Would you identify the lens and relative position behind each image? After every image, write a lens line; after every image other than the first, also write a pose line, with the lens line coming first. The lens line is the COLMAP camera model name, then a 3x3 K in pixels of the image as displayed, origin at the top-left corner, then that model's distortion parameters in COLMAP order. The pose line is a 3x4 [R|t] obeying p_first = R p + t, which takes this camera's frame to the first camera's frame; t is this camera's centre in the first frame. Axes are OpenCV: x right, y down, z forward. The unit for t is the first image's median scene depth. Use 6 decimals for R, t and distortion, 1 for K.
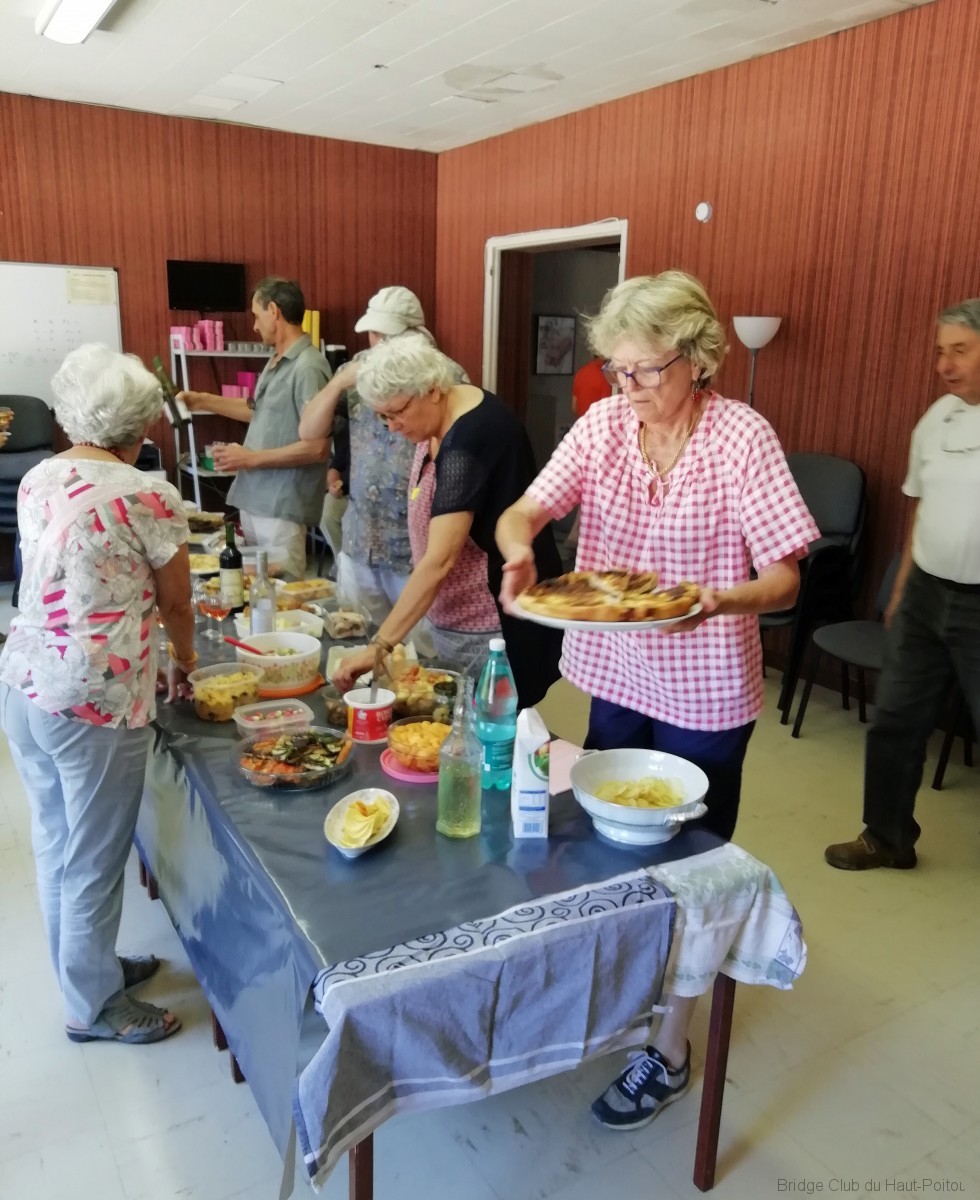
lens RADIAL K [[1014.5, 0, 502.3], [0, 1014.5, 605.3], [0, 0, 1]] dist [-0.017511, -0.008245]
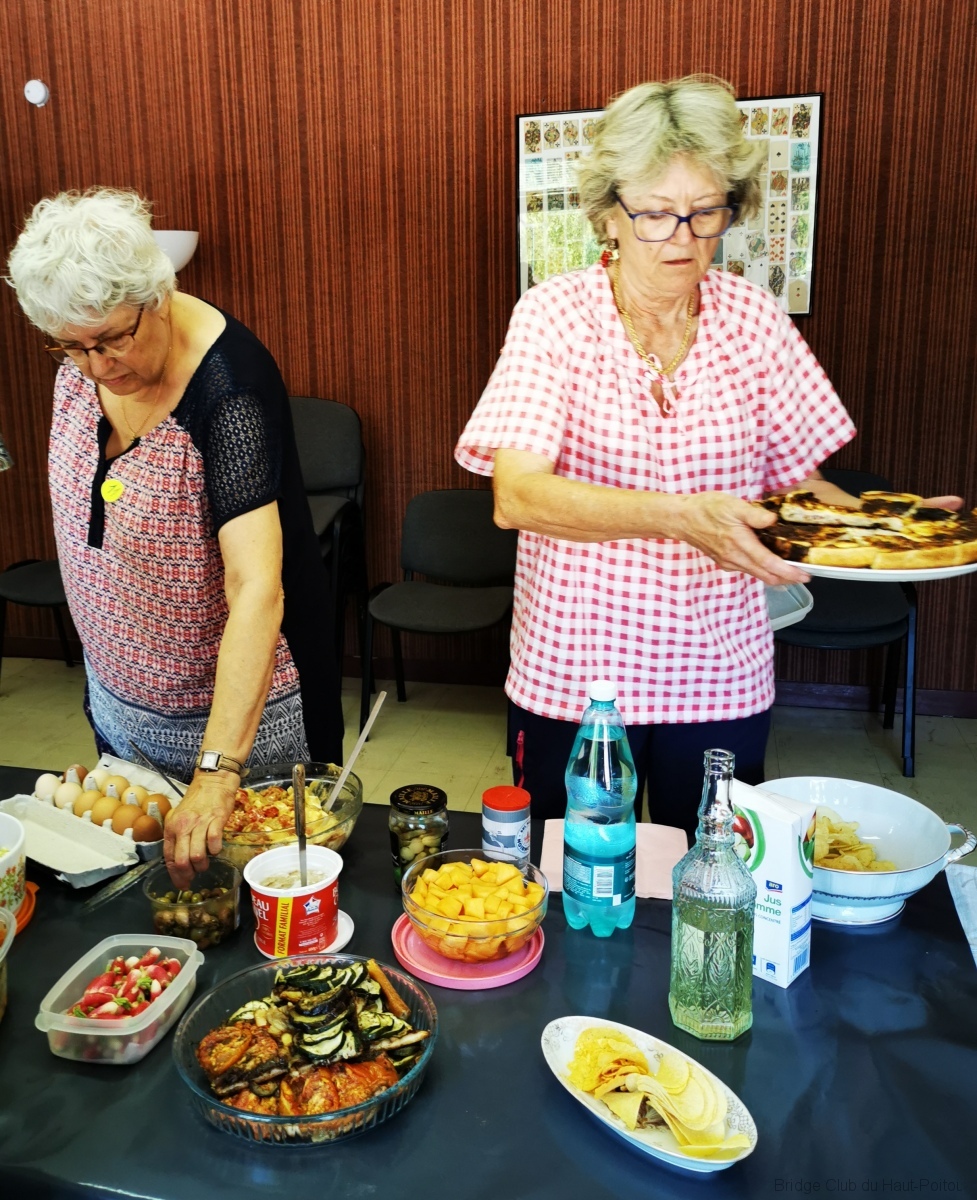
lens RADIAL K [[1102.3, 0, 487.4], [0, 1102.3, 600.2], [0, 0, 1]] dist [-0.017900, 0.000000]
pose [[0.677092, -0.217287, 0.703088, -0.452799], [0.218446, 0.971696, 0.089931, -0.063824], [-0.702729, 0.092696, 0.705393, 0.505431]]
